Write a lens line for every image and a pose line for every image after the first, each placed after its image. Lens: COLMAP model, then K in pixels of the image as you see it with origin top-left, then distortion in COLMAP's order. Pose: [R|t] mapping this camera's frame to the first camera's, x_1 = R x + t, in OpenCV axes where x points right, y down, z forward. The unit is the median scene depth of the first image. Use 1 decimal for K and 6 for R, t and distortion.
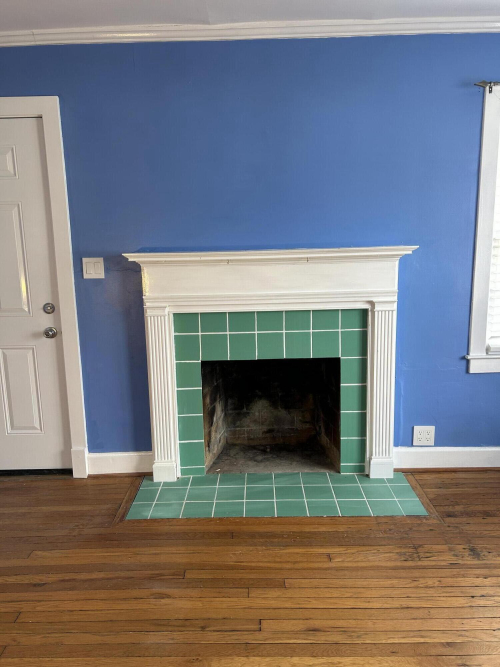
lens RADIAL K [[510.4, 0, 249.3], [0, 510.4, 331.2], [0, 0, 1]] dist [0.043658, -0.049085]
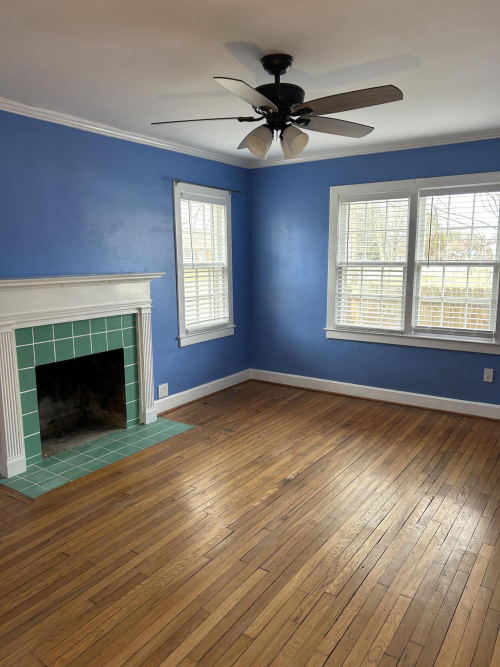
lens RADIAL K [[510.4, 0, 248.2], [0, 510.4, 337.1], [0, 0, 1]] dist [0.043658, -0.049085]
pose [[0.541343, -0.113959, 0.833043, -0.852960], [0.146443, 0.988408, 0.040048, 0.014896], [-0.827950, 0.100314, 0.551757, -0.115130]]
